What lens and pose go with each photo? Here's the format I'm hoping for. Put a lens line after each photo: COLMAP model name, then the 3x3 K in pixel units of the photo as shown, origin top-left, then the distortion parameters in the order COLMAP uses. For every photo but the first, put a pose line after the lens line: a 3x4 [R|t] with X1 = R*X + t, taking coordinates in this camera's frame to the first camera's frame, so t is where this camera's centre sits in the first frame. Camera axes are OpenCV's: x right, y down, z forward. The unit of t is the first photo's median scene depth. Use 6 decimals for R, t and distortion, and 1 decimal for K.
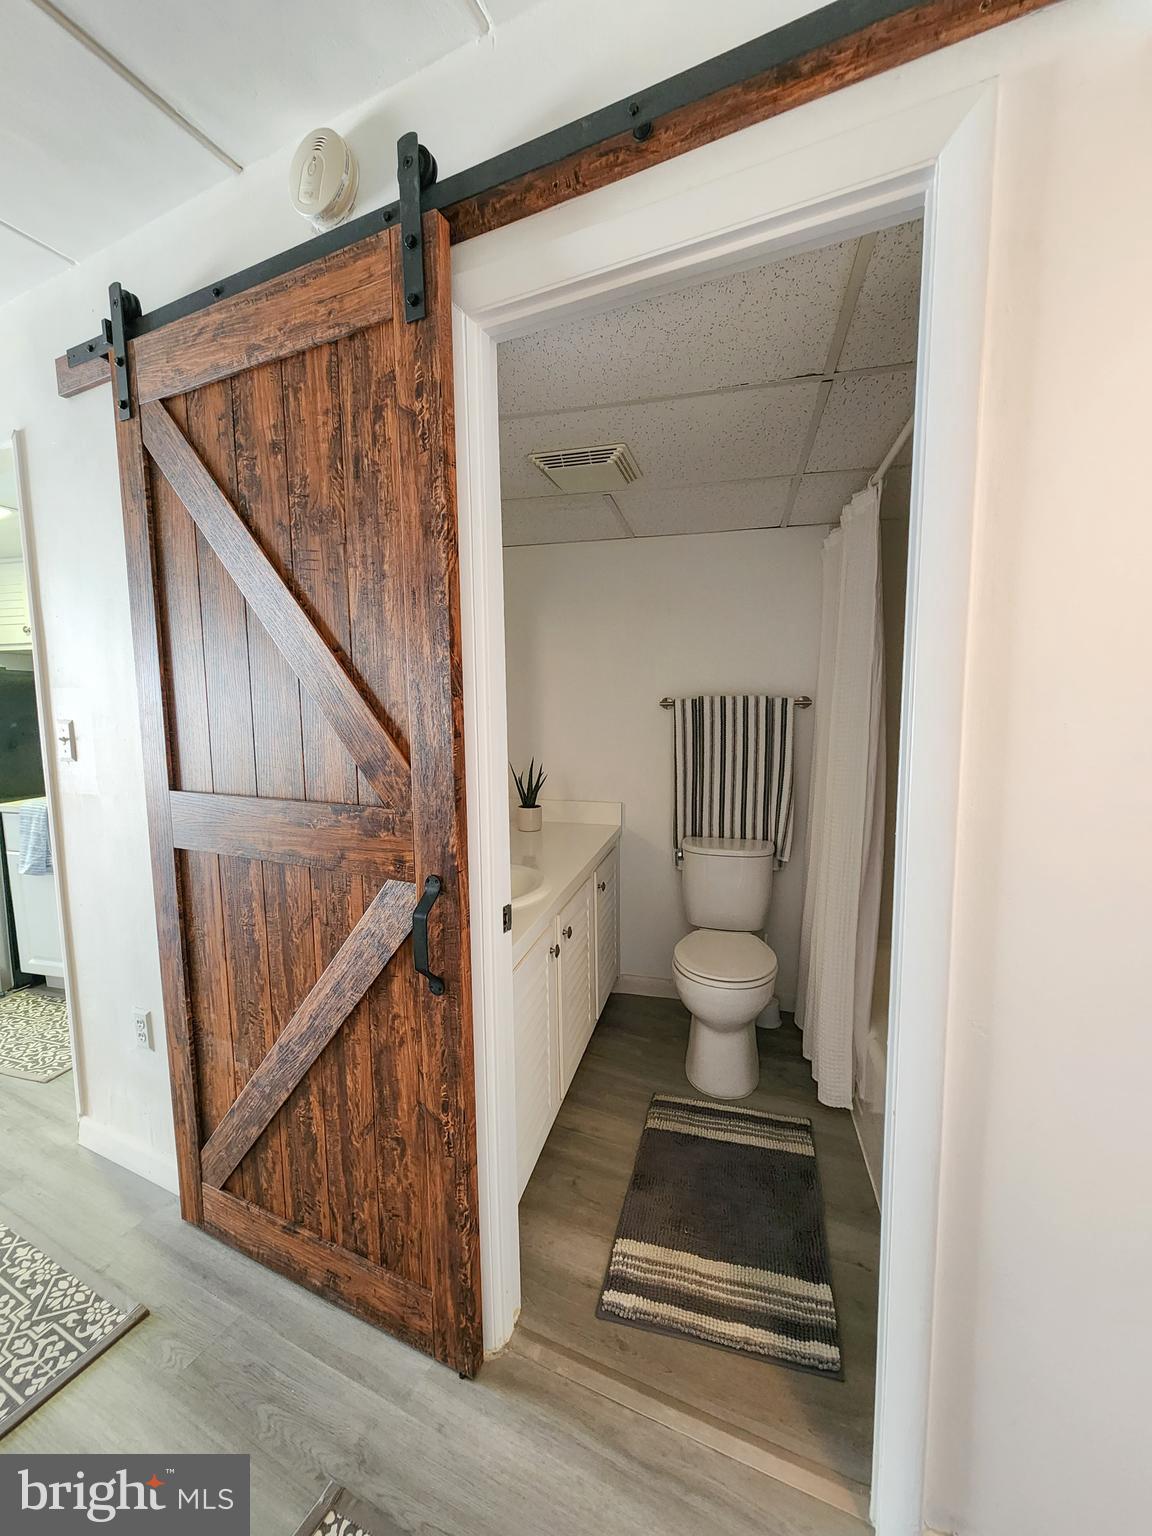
lens RADIAL K [[624.1, 0, 576.0], [0, 624.1, 768.0], [0, 0, 1]] dist [-0.001528, 0.000269]
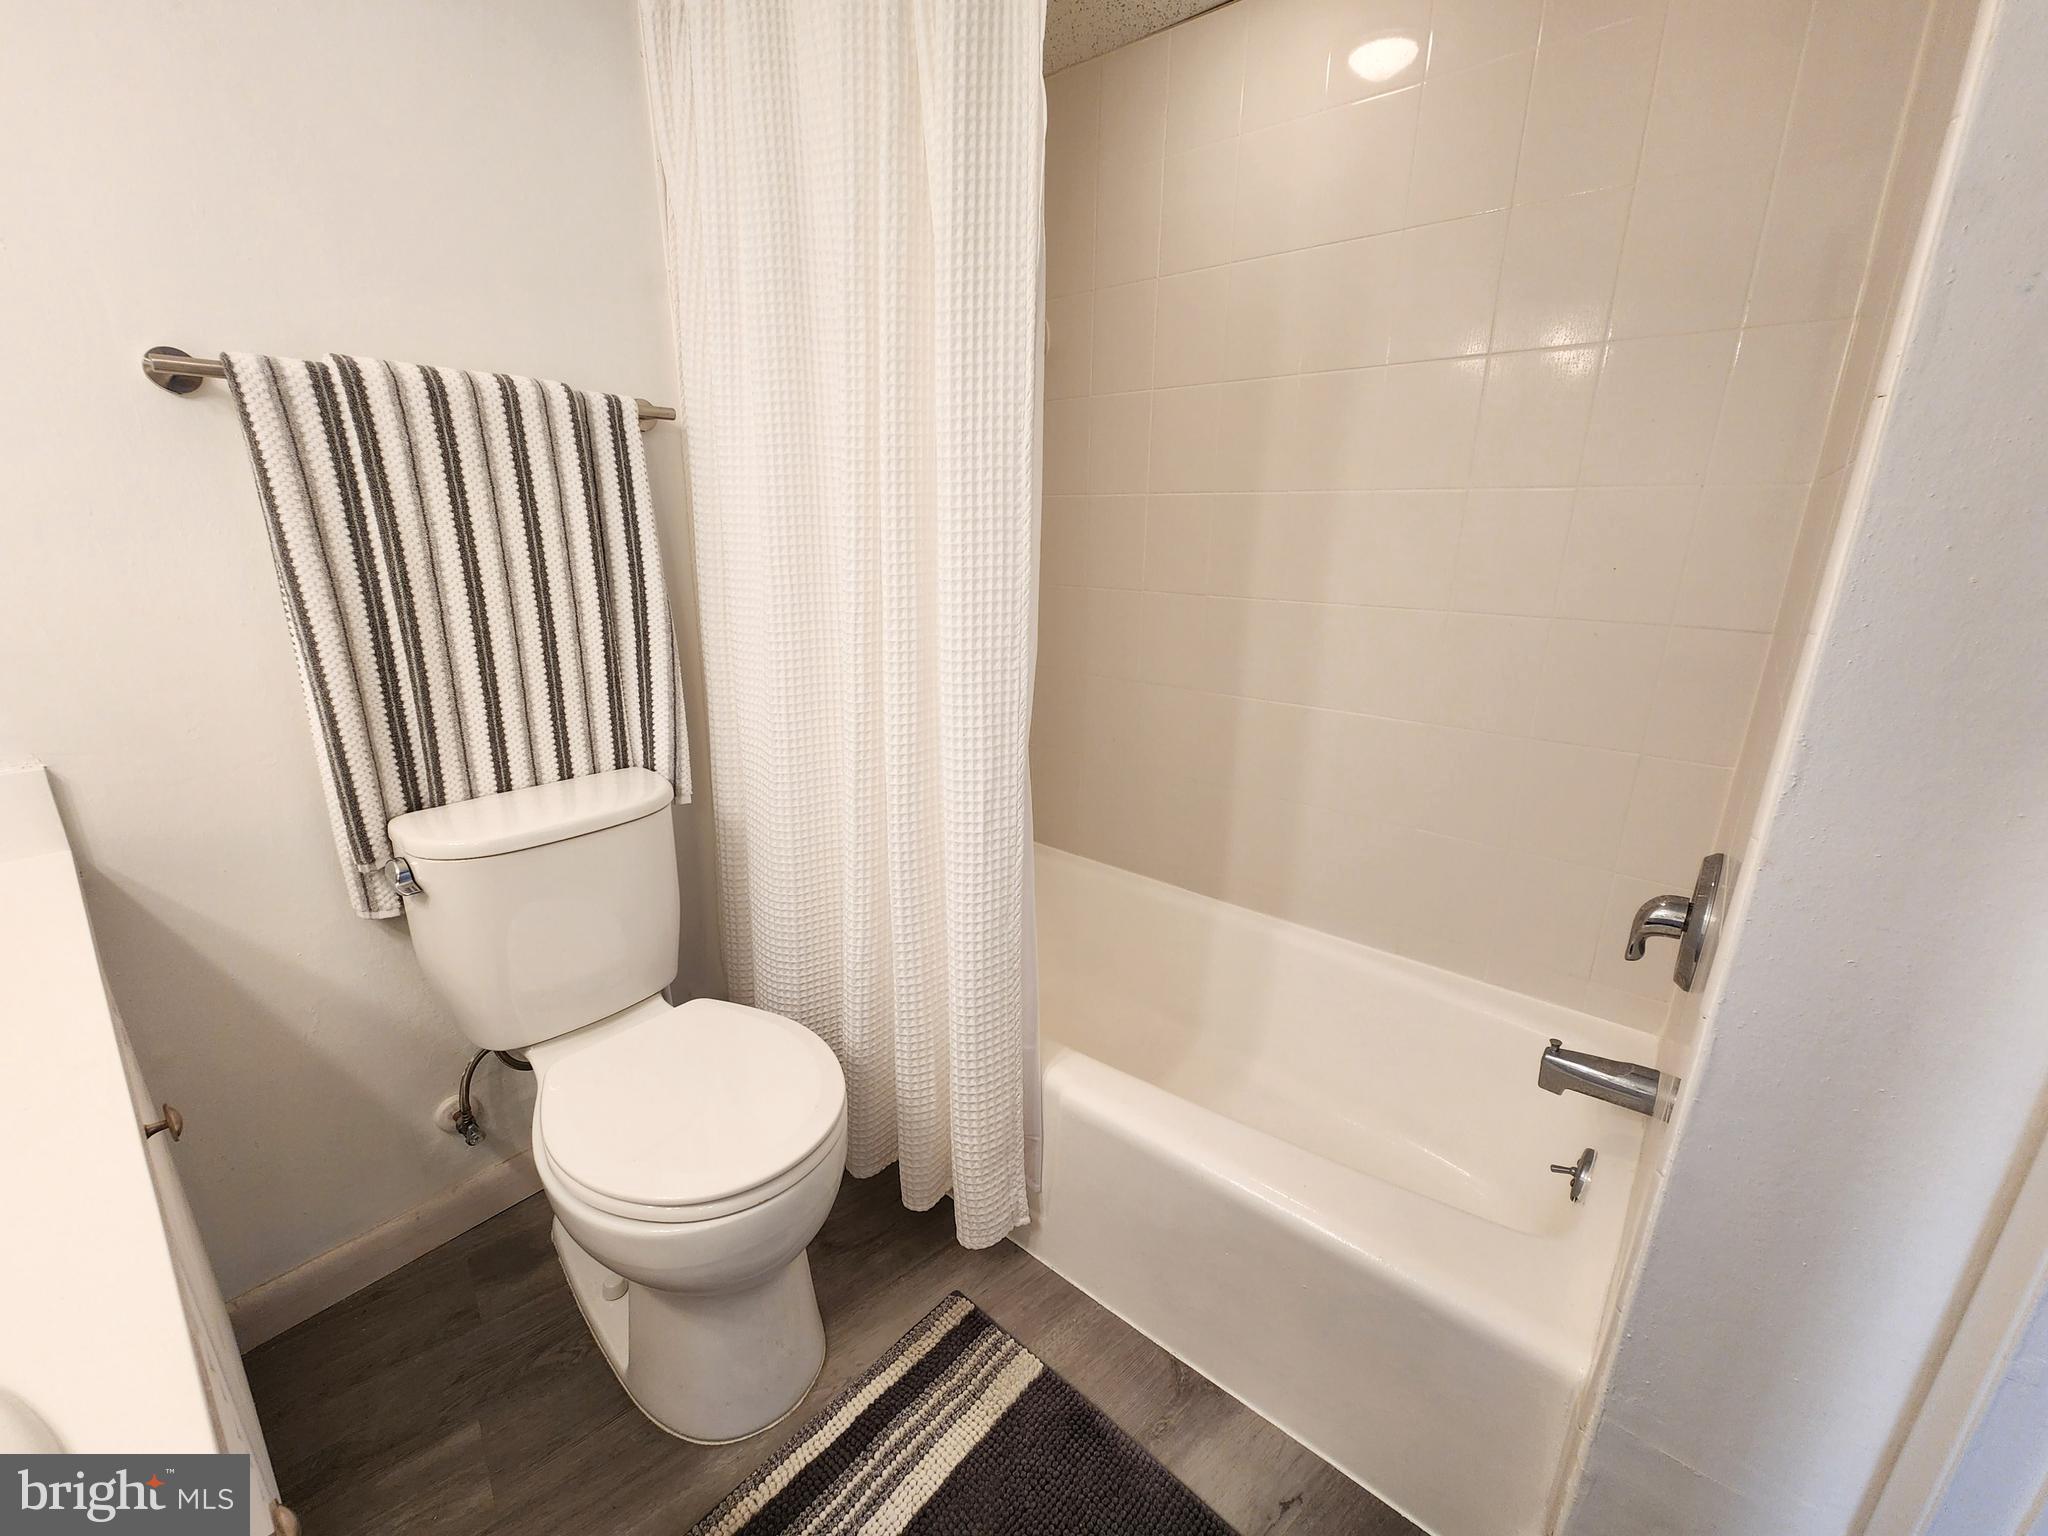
lens RADIAL K [[832.2, 0, 1020.6], [0, 832.2, 771.2], [0, 0, 1]] dist [-0.001528, 0.000269]
pose [[0.433965, -0.247886, 0.866157, -0.056639], [0.077252, 0.968101, 0.238356, 0.007192], [-0.897612, -0.036526, 0.439271, 0.540437]]
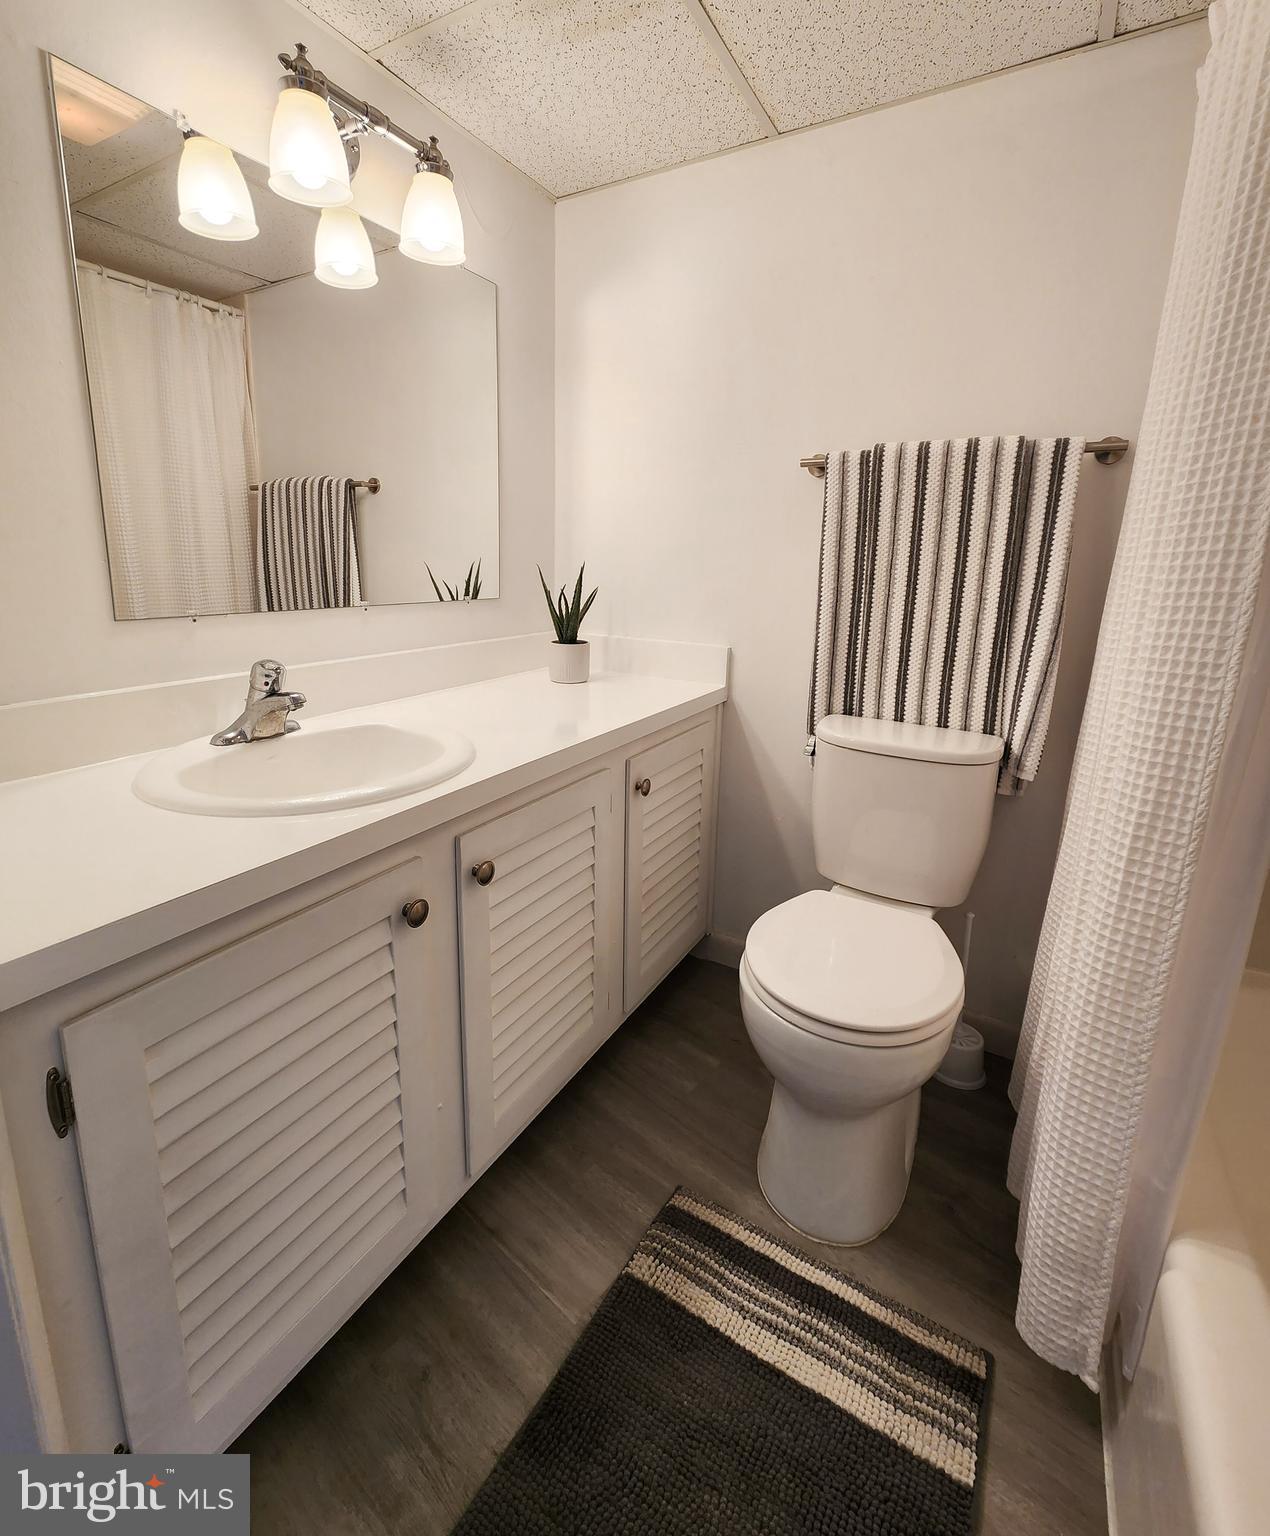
lens RADIAL K [[699.6, 0, 618.1], [0, 699.6, 693.6], [0, 0, 1]] dist [0.003579, -0.005695]
pose [[0.958459, 0.082900, -0.272918, 0.172804], [-0.058247, 0.993555, 0.097241, 0.045695], [0.279220, -0.077305, 0.957110, 0.384243]]
